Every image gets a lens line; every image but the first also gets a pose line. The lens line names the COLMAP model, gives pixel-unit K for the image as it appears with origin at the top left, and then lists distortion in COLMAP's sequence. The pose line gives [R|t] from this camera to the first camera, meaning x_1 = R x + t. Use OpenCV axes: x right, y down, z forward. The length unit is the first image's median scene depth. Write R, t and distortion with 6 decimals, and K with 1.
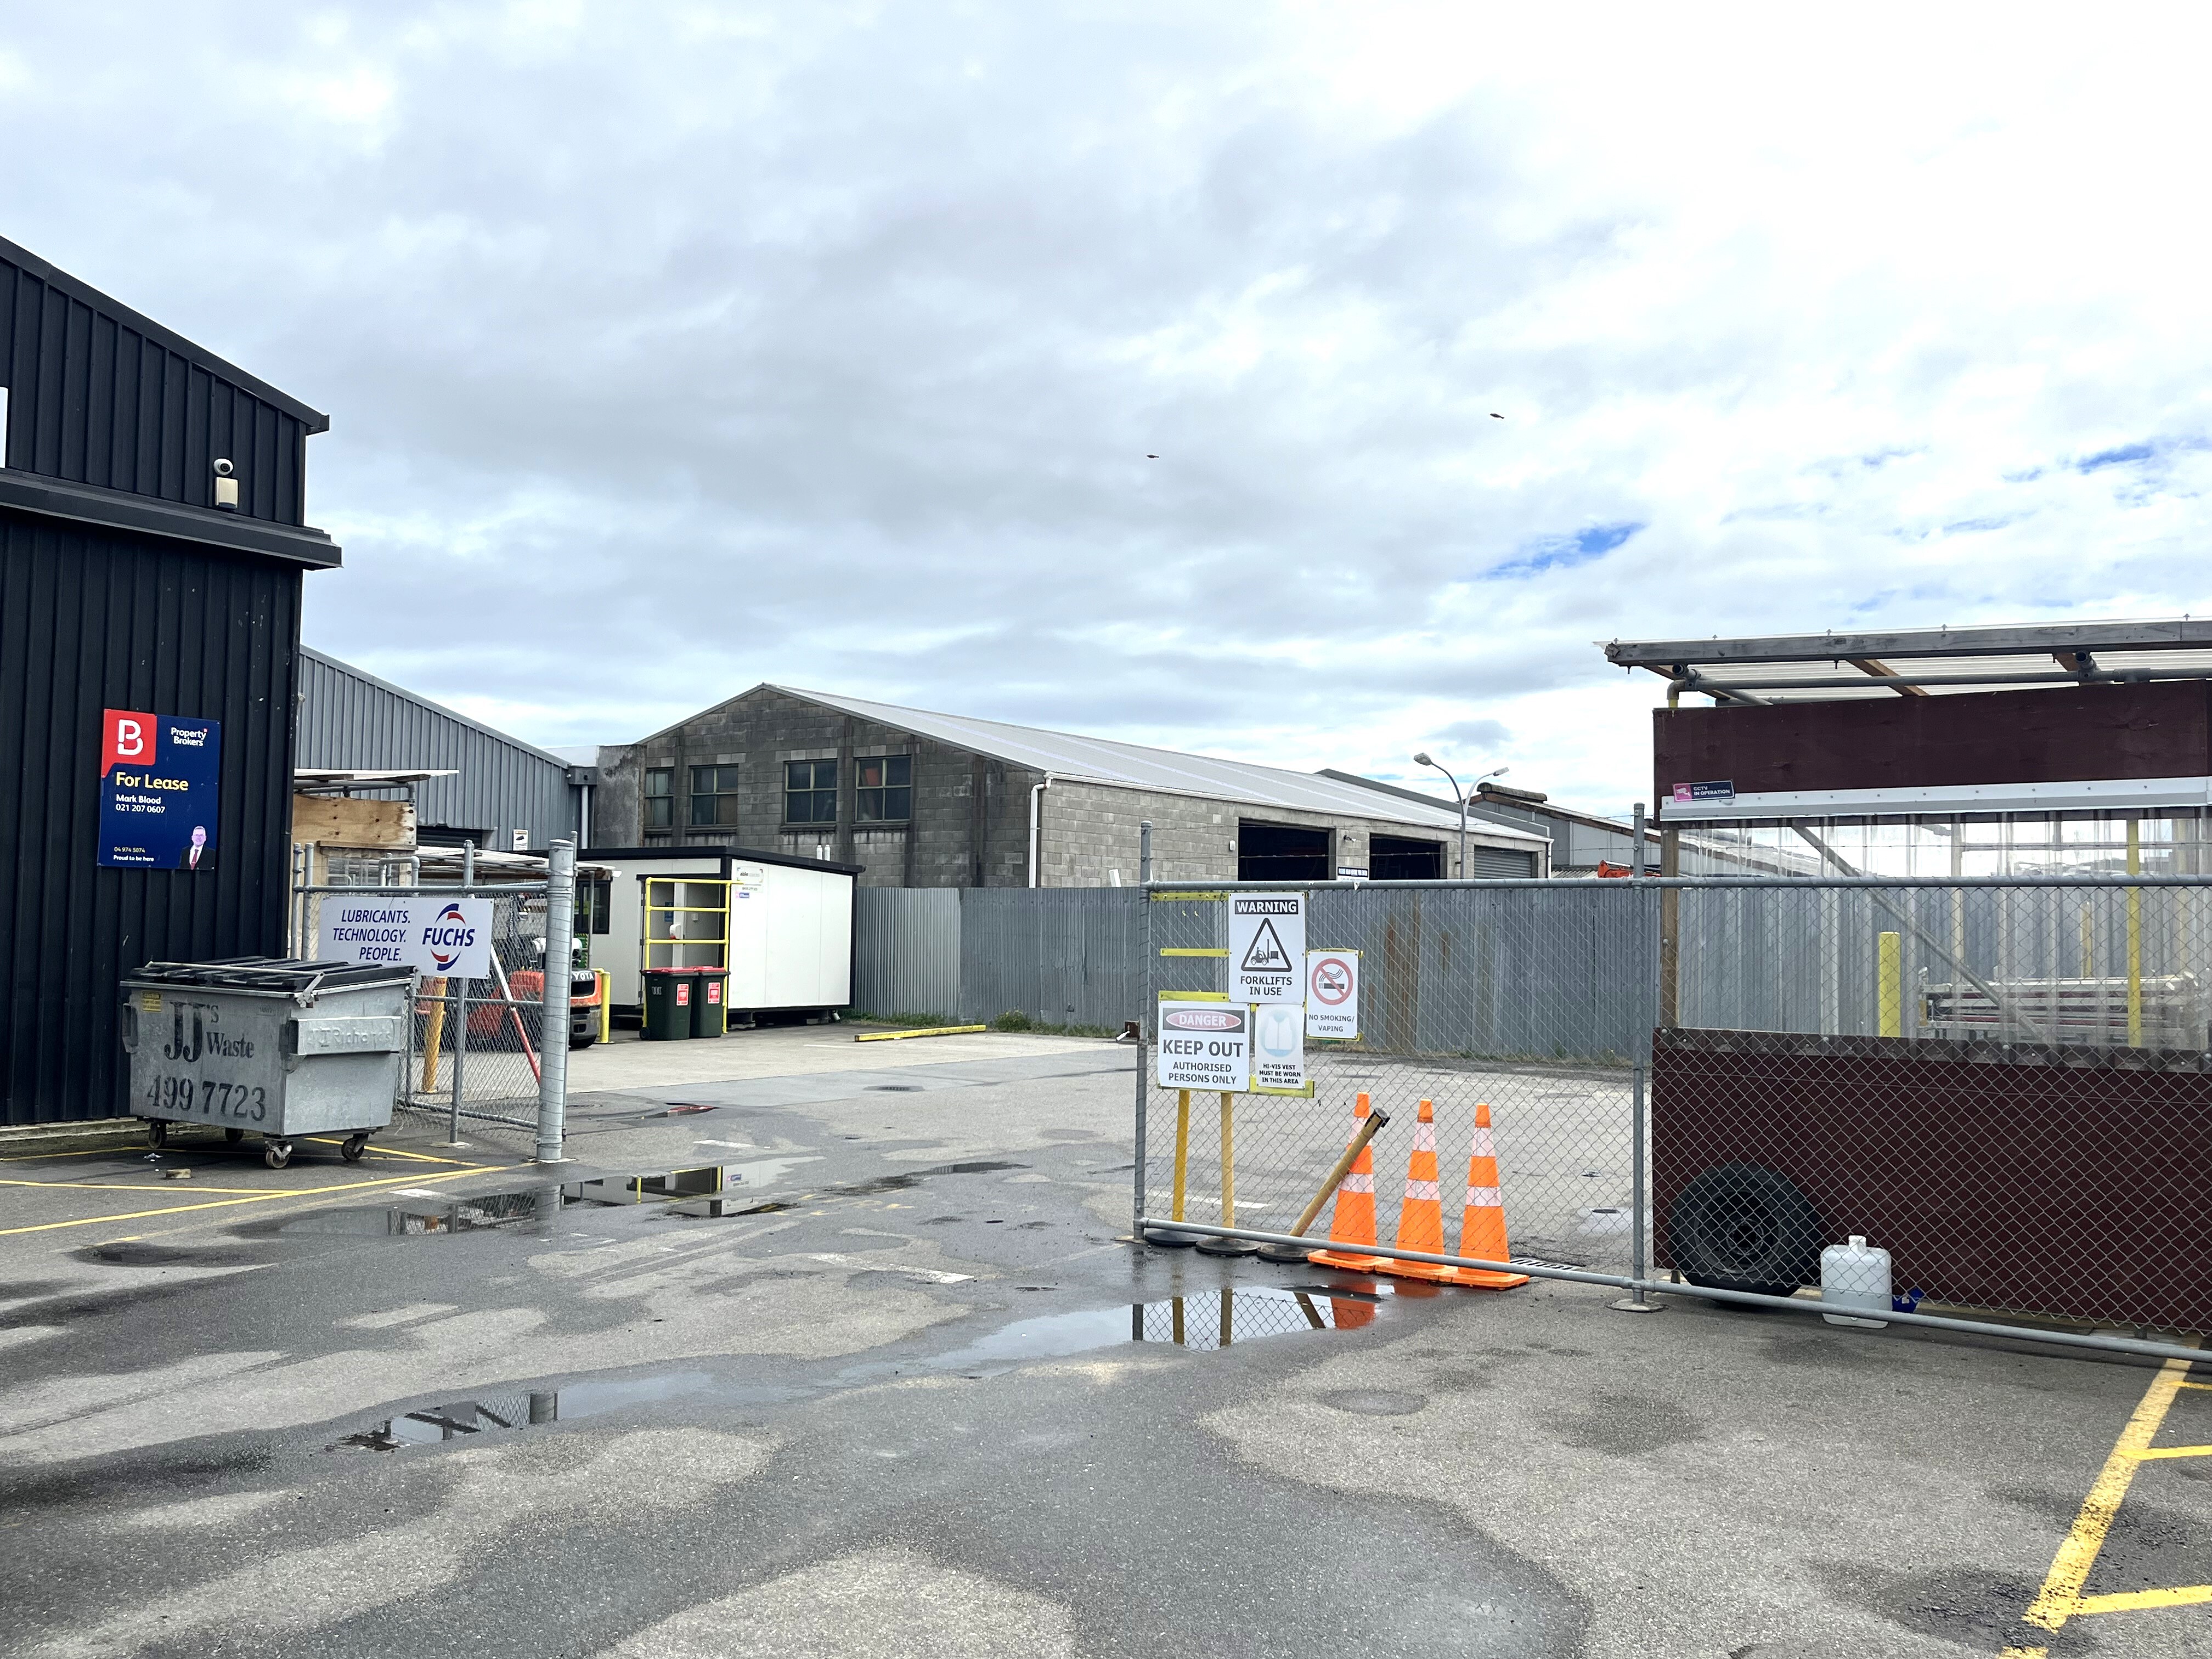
lens RADIAL K [[1836.7, 0, 1133.9], [0, 1836.7, 840.0], [0, 0, 1]] dist [0.079856, -0.103316]
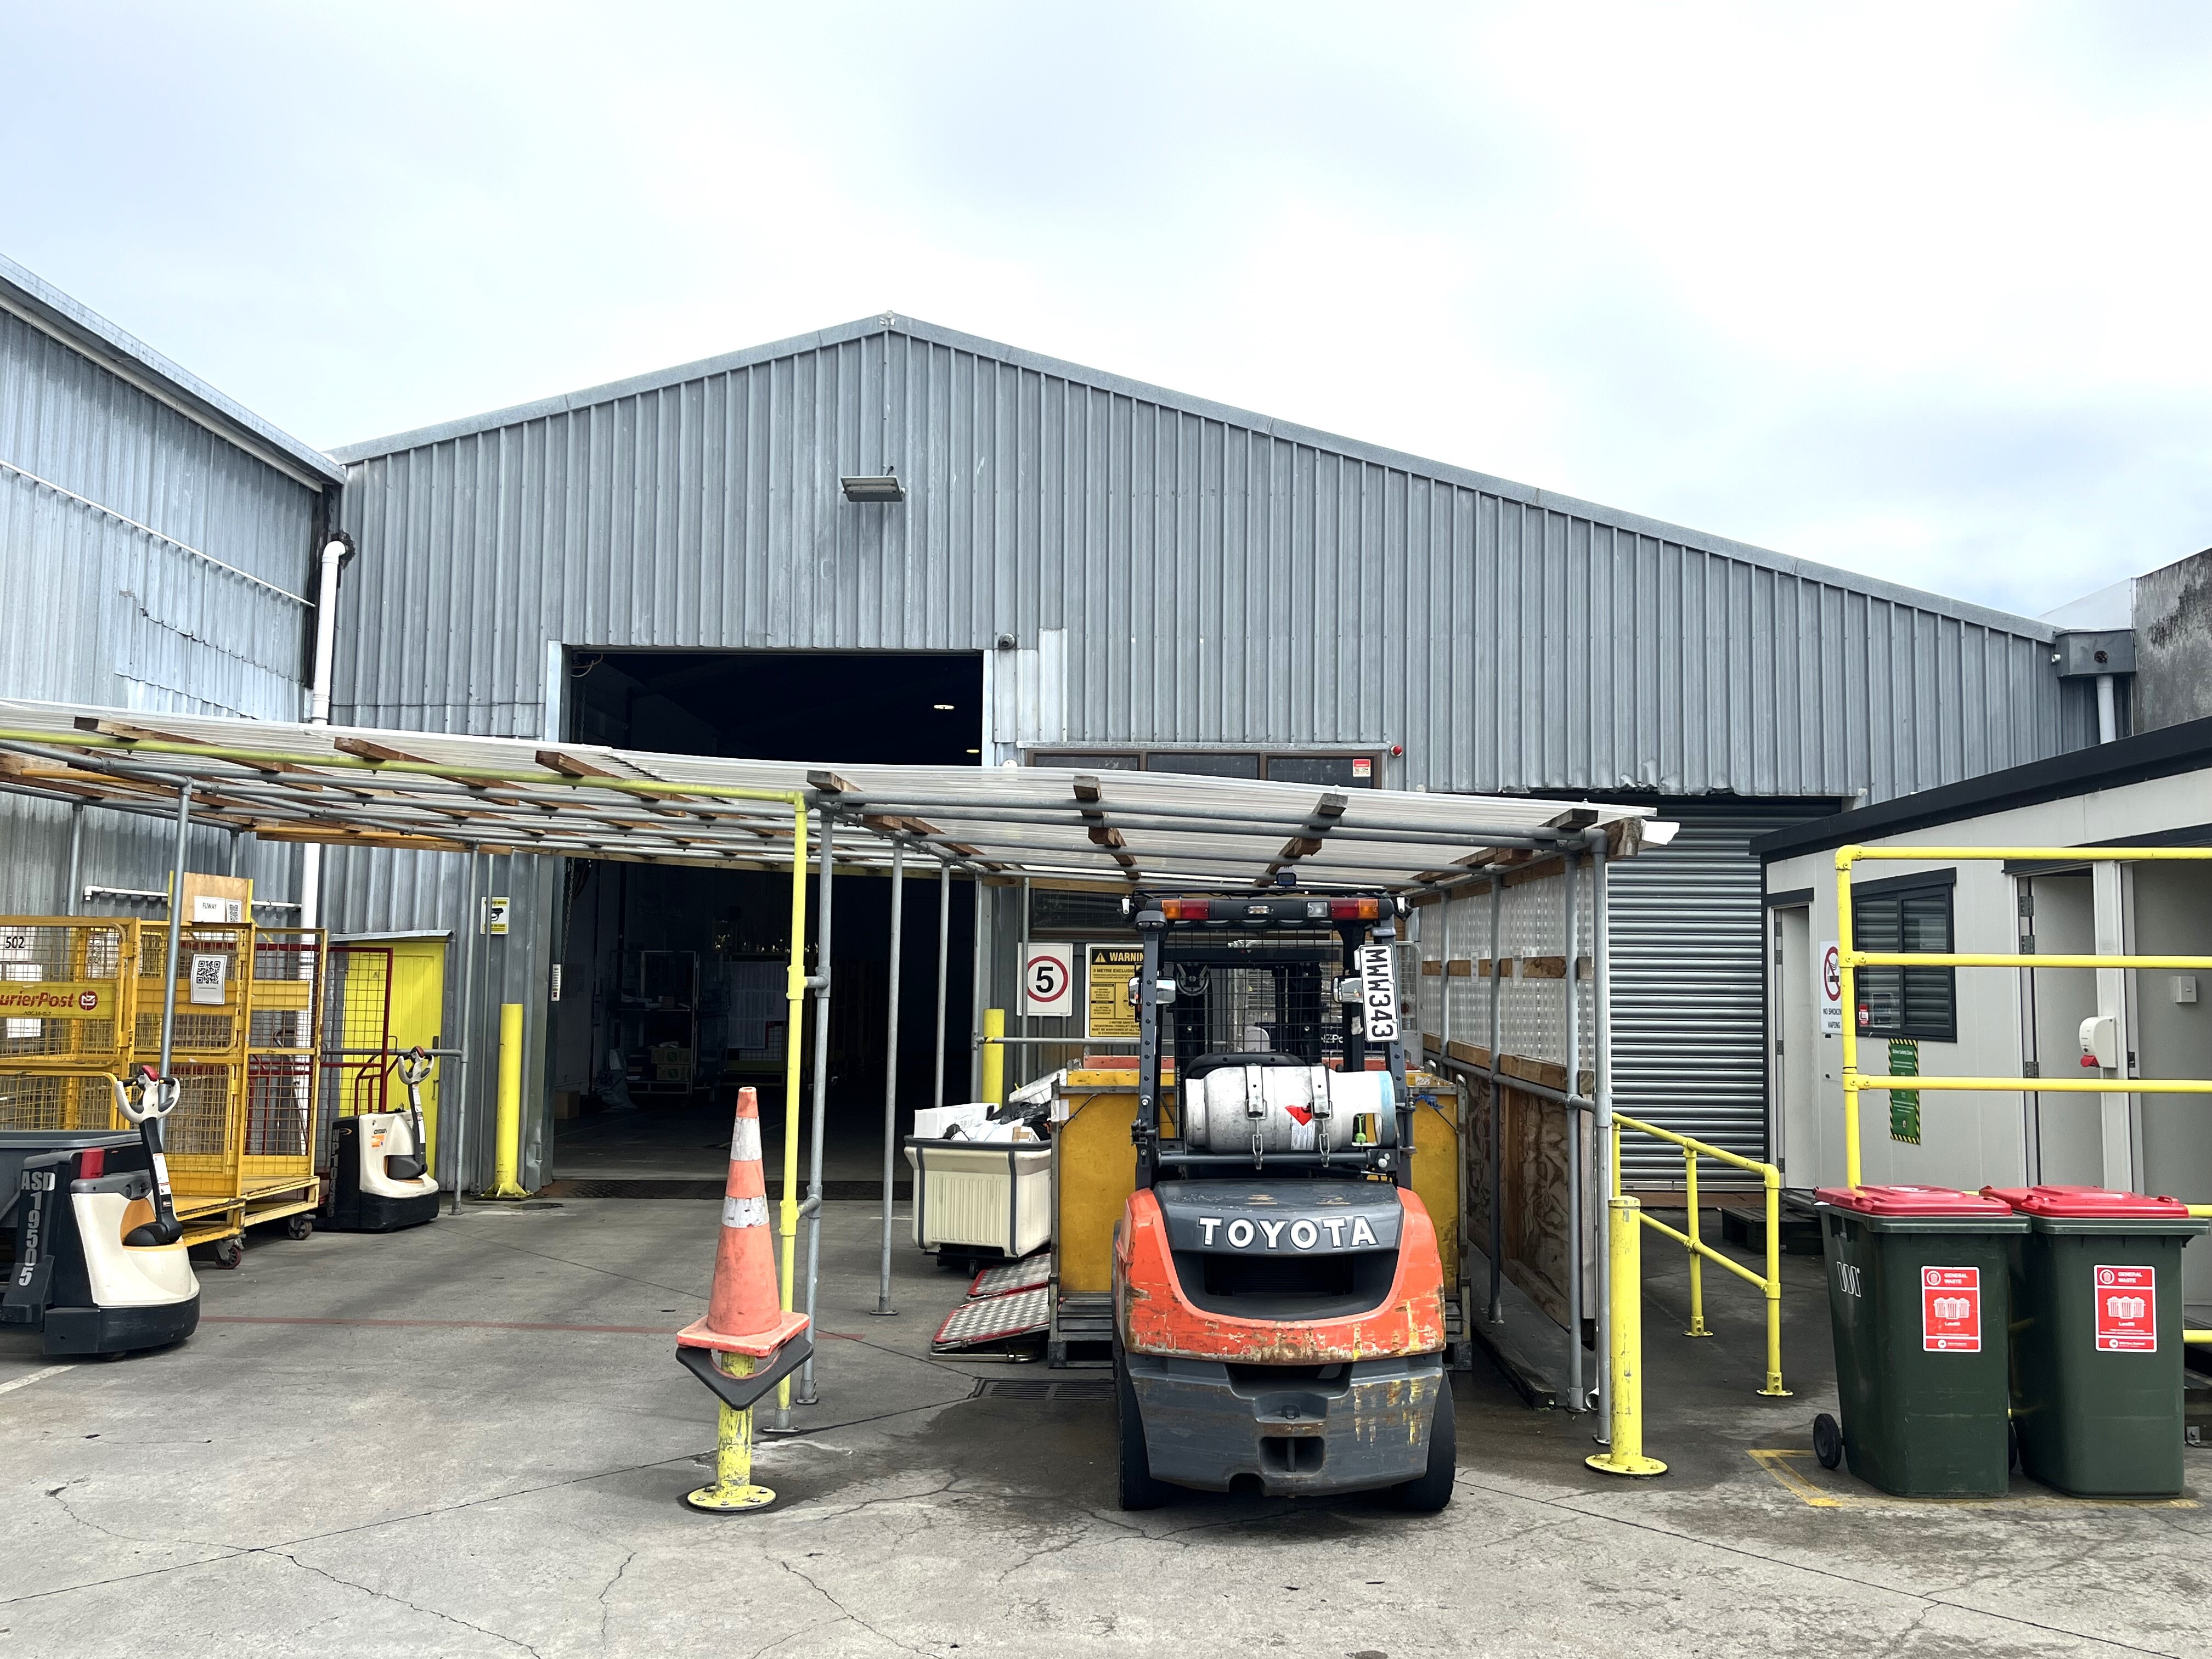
lens RADIAL K [[1834.0, 0, 1118.6], [0, 1834.0, 855.9], [0, 0, 1]] dist [0.098540, -0.129432]
pose [[0.551337, -0.068600, -0.831457, -0.089470], [0.041488, 0.997635, -0.054800, 0.030679], [0.833250, -0.004282, 0.552879, 0.720441]]
